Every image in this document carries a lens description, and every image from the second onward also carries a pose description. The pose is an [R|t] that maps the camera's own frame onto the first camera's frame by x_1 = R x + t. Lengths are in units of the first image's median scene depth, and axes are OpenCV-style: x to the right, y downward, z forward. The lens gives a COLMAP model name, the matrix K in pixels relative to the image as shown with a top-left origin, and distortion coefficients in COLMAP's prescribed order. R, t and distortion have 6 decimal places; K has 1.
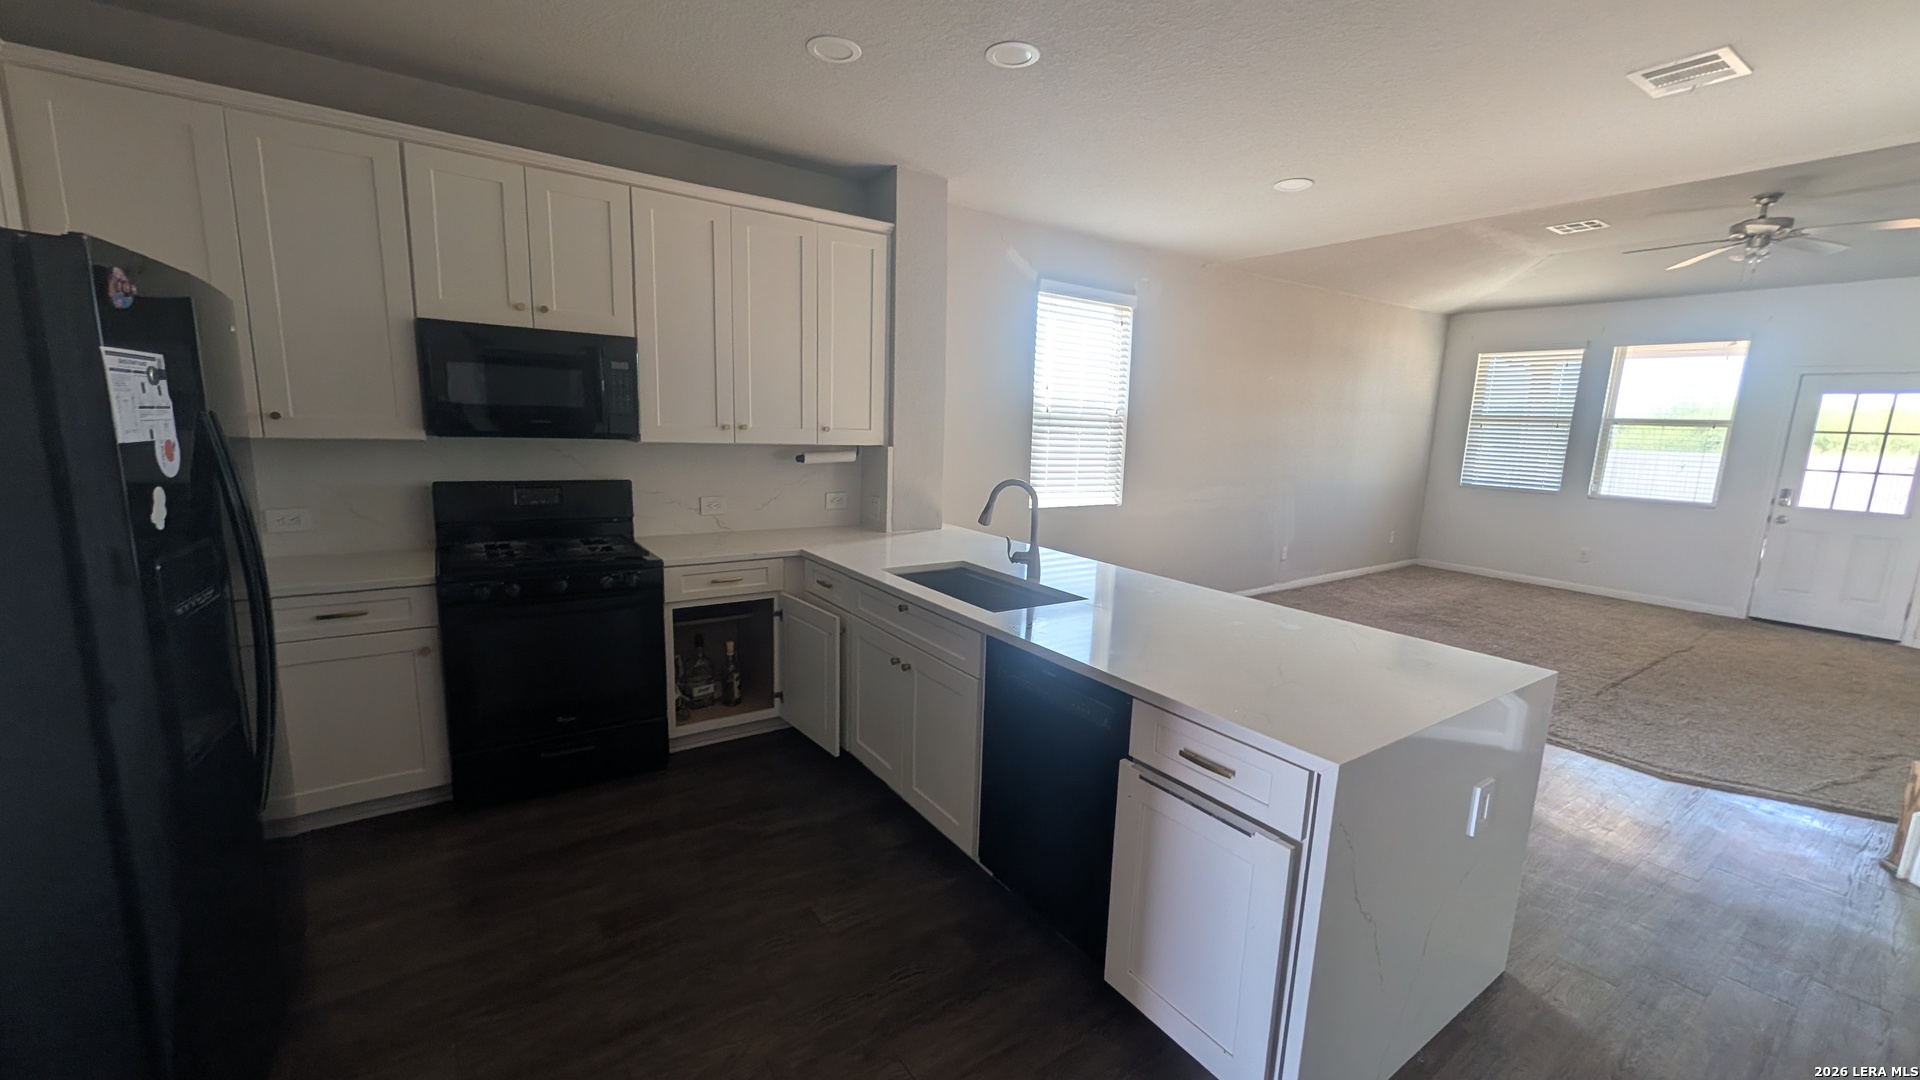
lens RADIAL K [[736.2, 0, 960.0], [0, 736.2, 544.8], [0, 0, 1]] dist [0.001947, 0.000223]
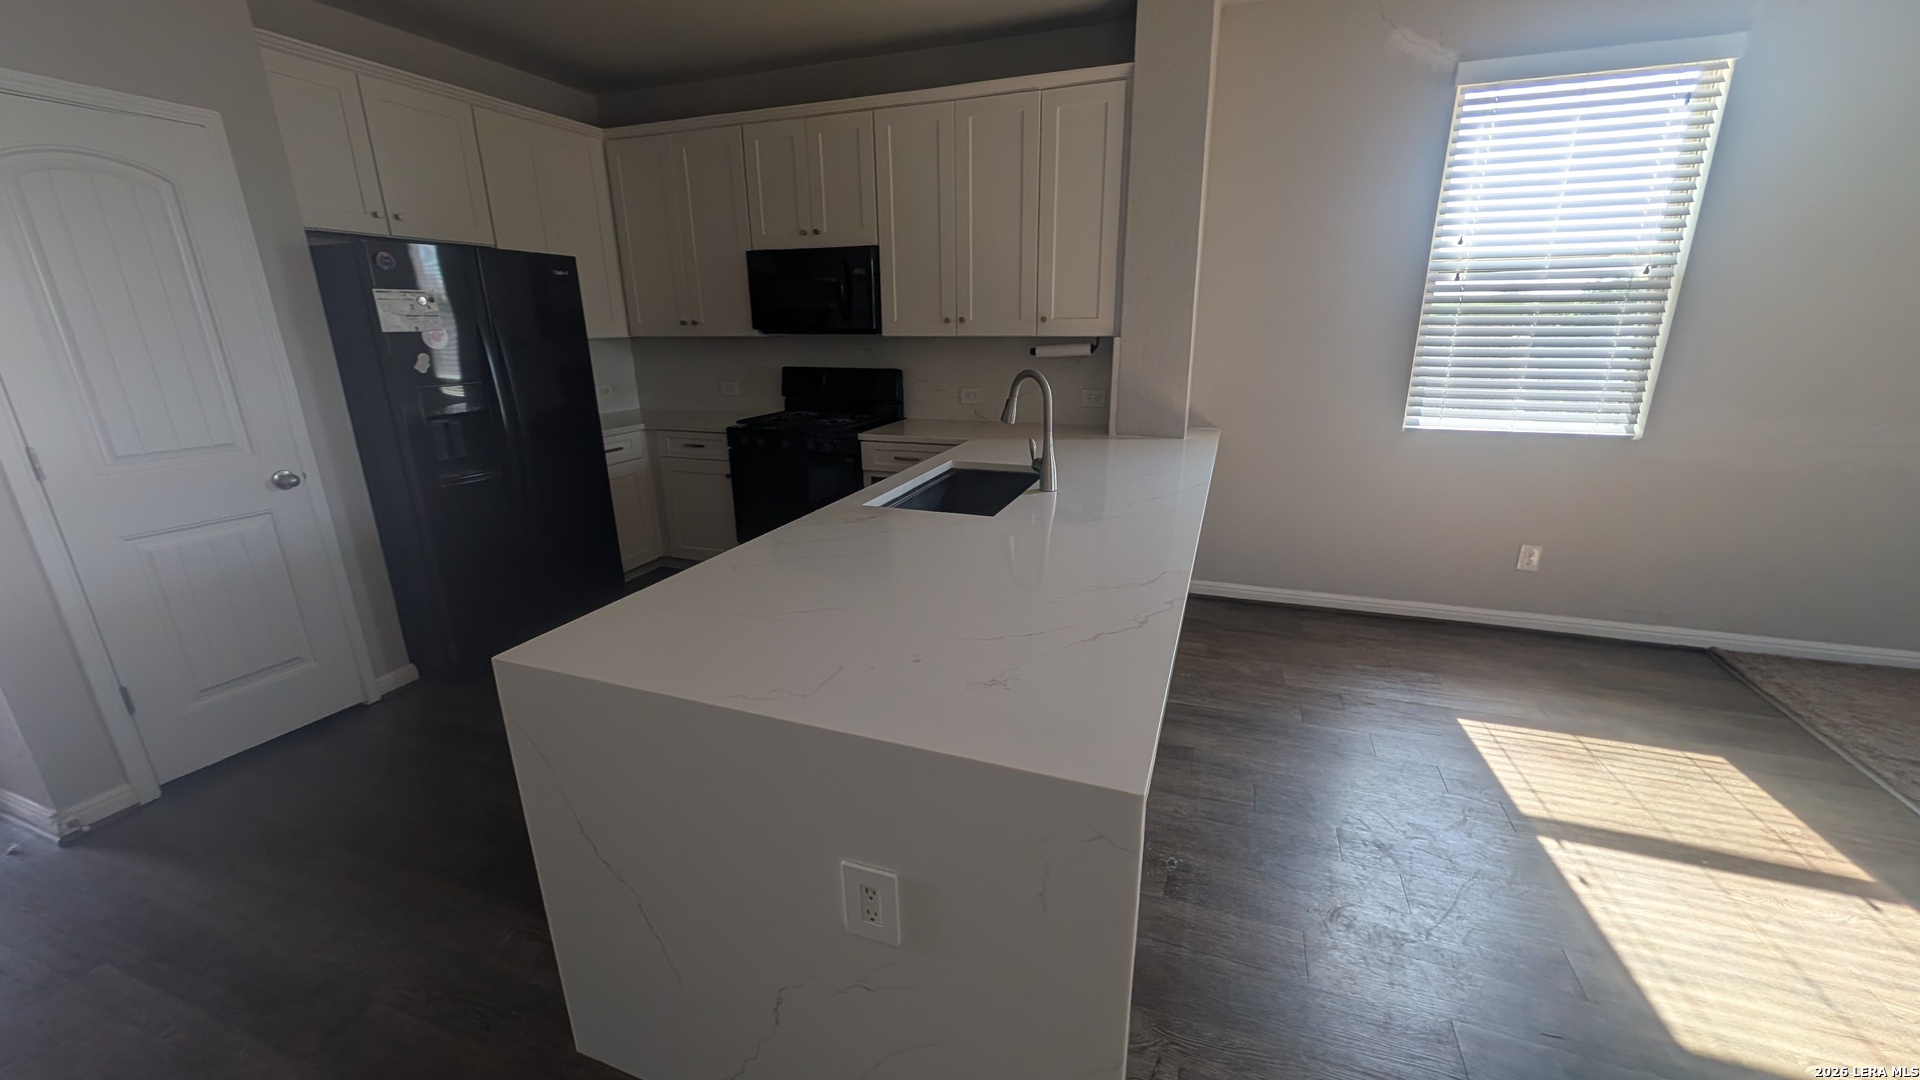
lens RADIAL K [[738.7, 0, 959.6], [0, 738.7, 544.2], [0, 0, 1]] dist [0.001064, 0.000202]
pose [[0.574898, 0.201835, -0.792941, 0.618780], [-0.105543, 0.979295, 0.172748, -0.027043], [0.811389, -0.015623, 0.584297, 0.372009]]
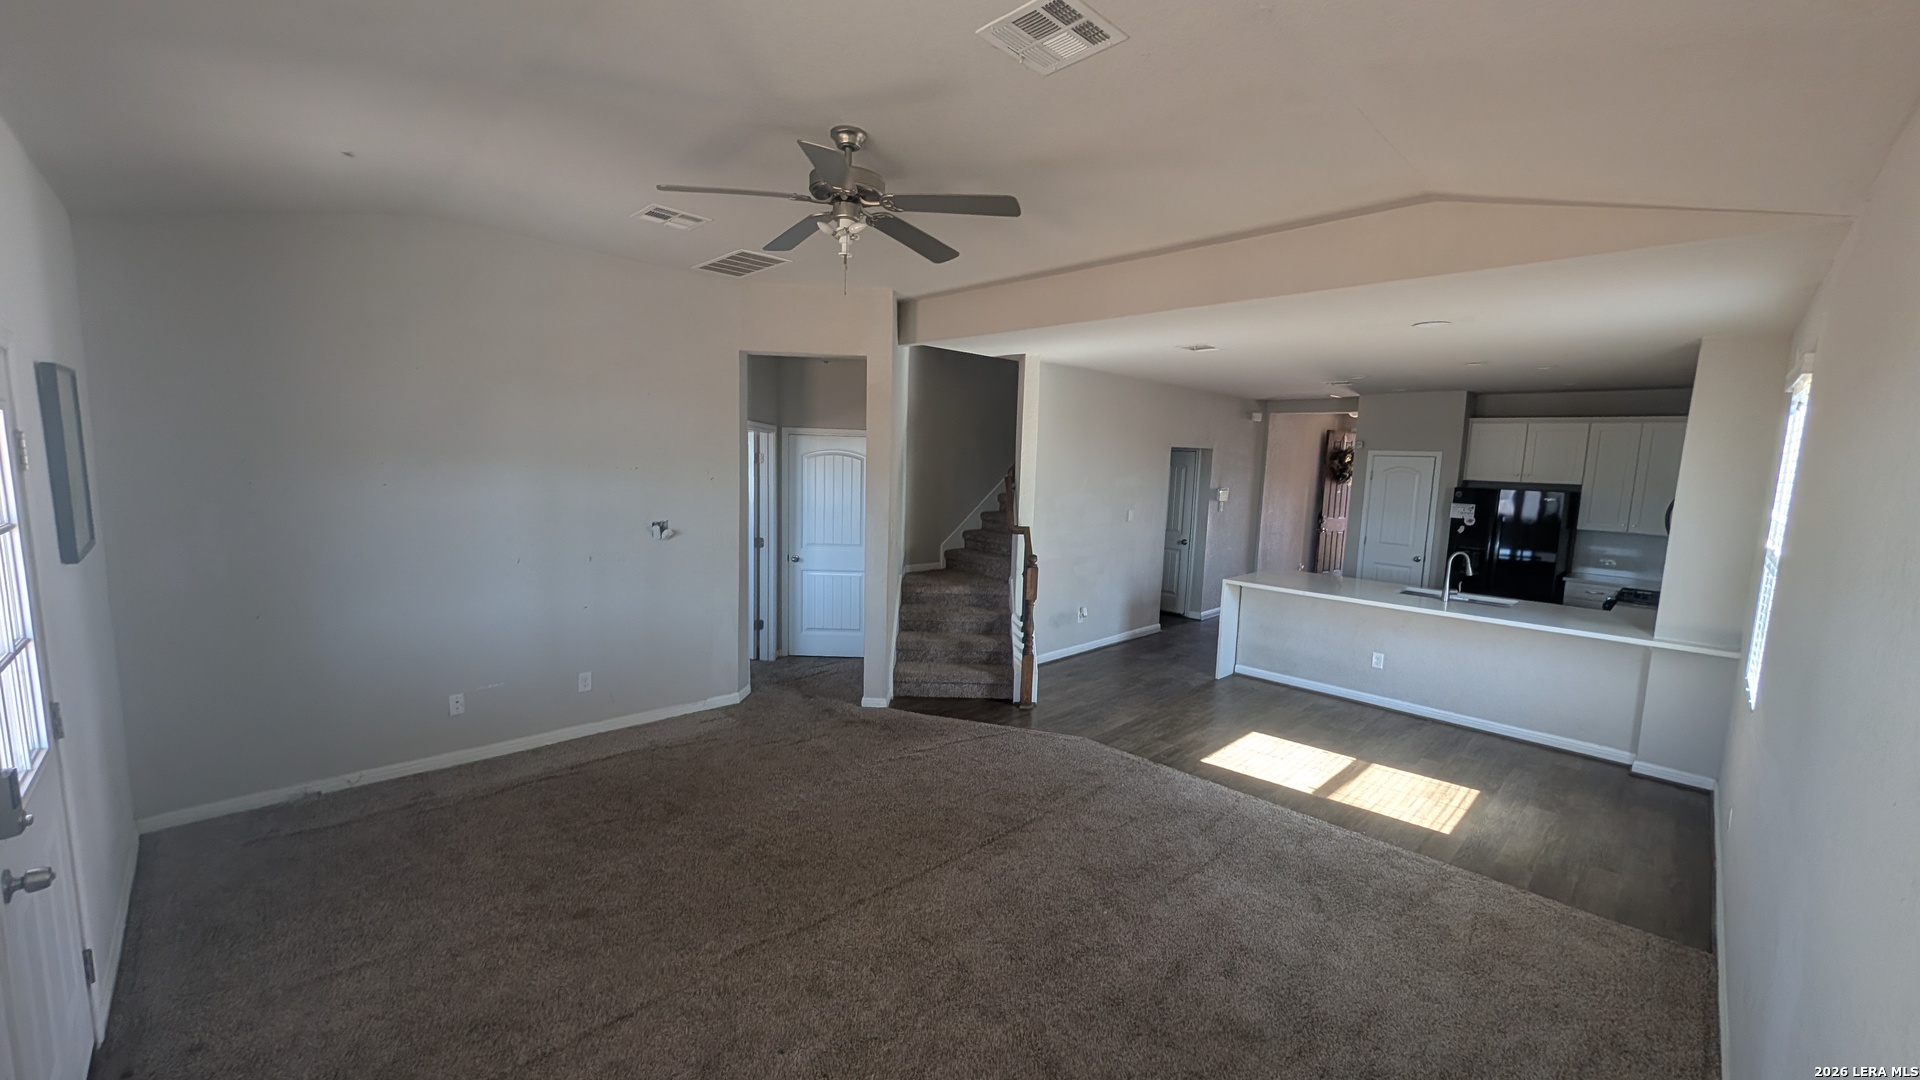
lens RADIAL K [[738.7, 0, 959.6], [0, 738.7, 544.2], [0, 0, 1]] dist [0.001064, 0.000202]
pose [[-0.982057, -0.041359, -0.183992, 1.483847], [-0.091749, 0.957187, 0.274547, -0.447905], [0.164759, 0.286502, -0.943807, 2.230831]]
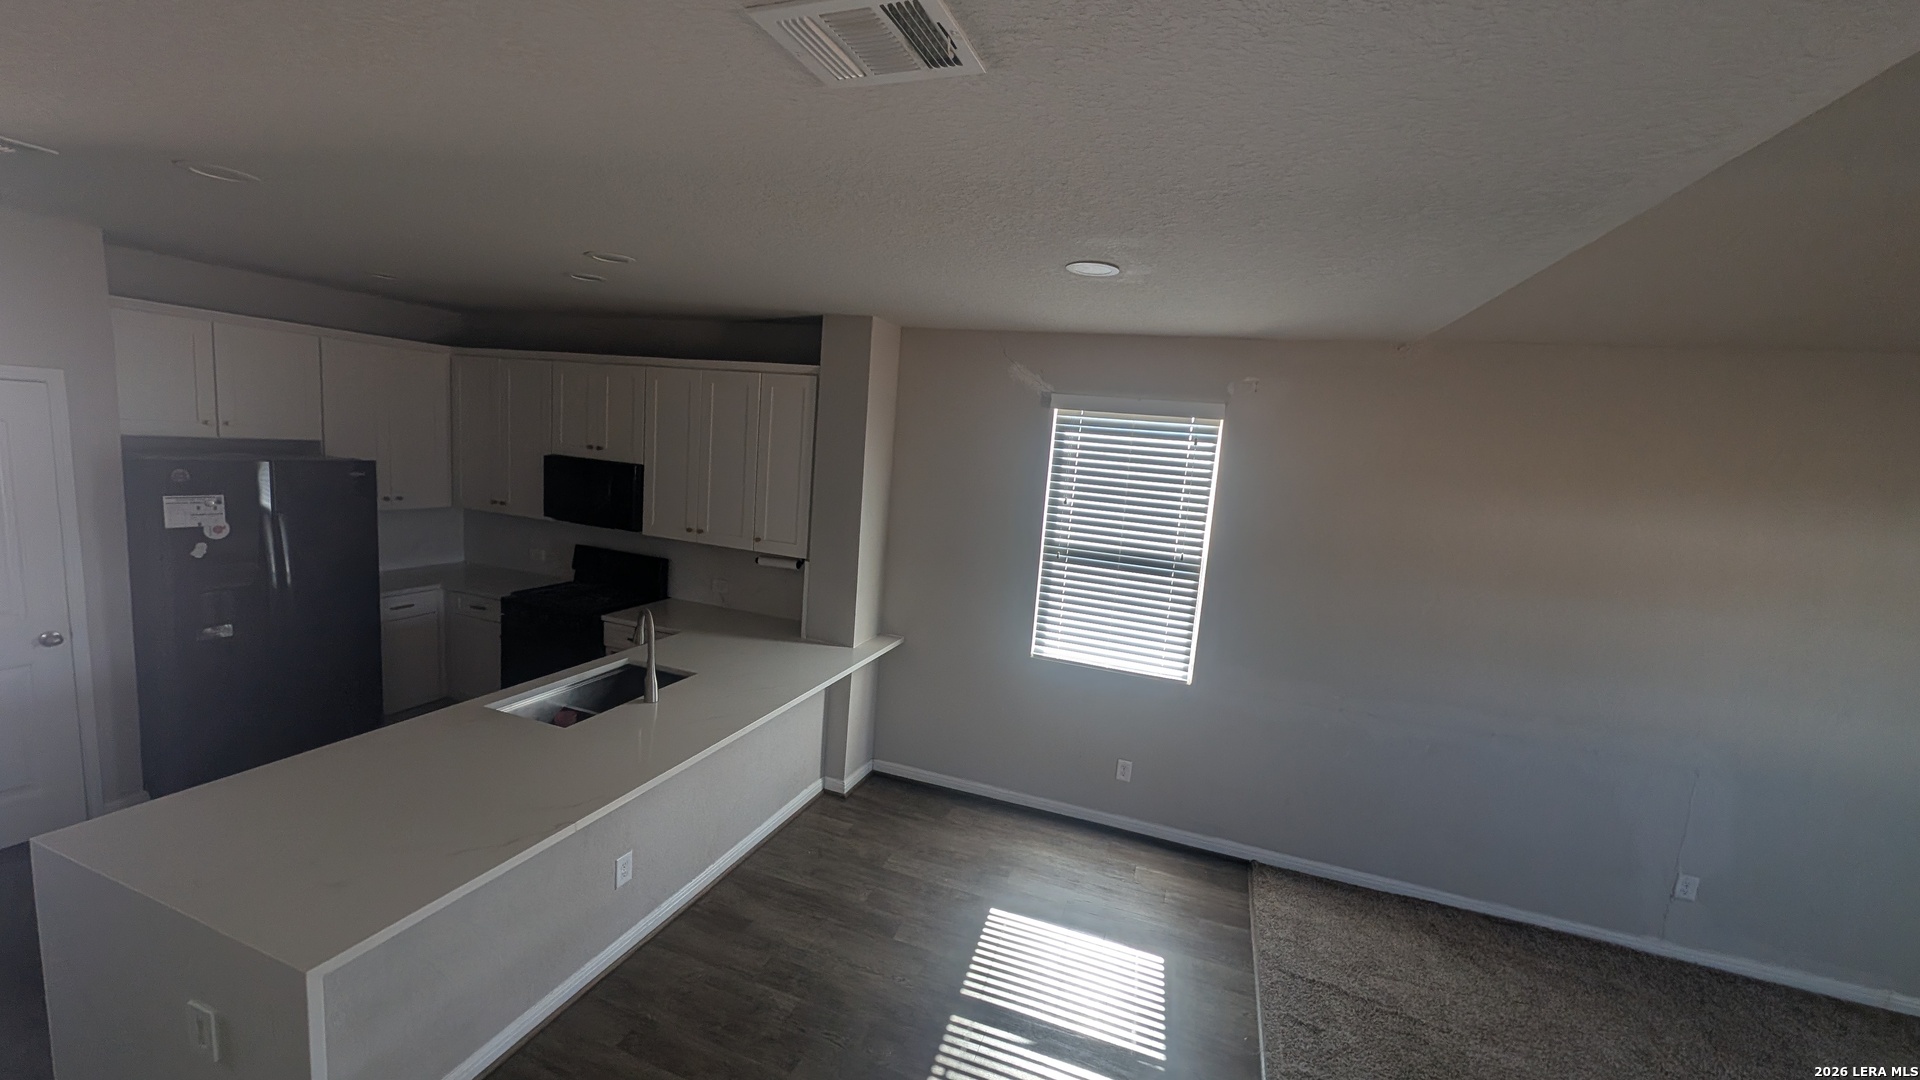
lens RADIAL K [[737.7, 0, 952.5], [0, 737.7, 546.1], [0, 0, 1]] dist [0.007420, 0.000330]
pose [[0.584147, 0.129425, -0.801263, 1.033848], [-0.195041, 0.980661, 0.016211, -0.245144], [0.787865, 0.146809, 0.598093, 0.575982]]
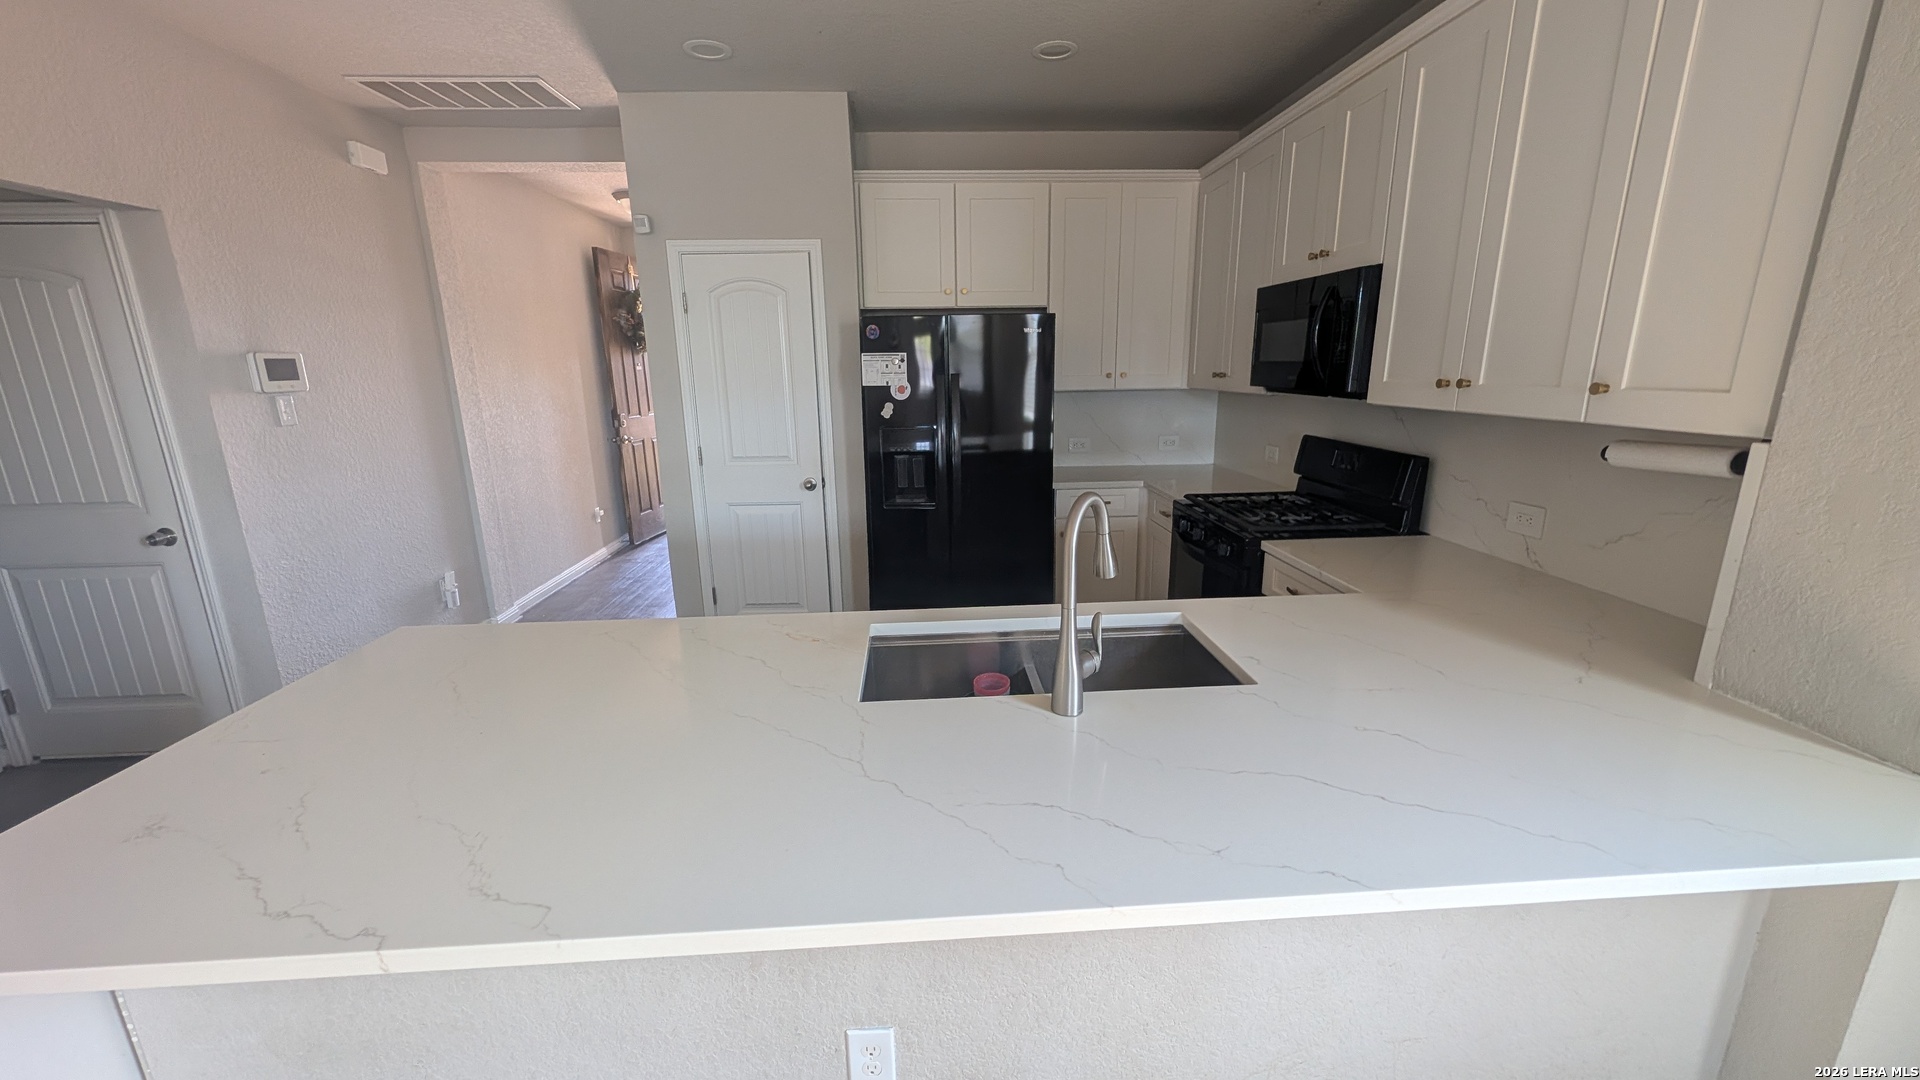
lens RADIAL K [[738.7, 0, 959.6], [0, 738.7, 544.2], [0, 0, 1]] dist [0.001064, 0.000202]
pose [[-0.515686, 0.178796, -0.837914, 0.431885], [-0.142270, 0.946536, 0.289533, -0.153283], [0.844883, 0.268518, -0.462678, 0.974948]]
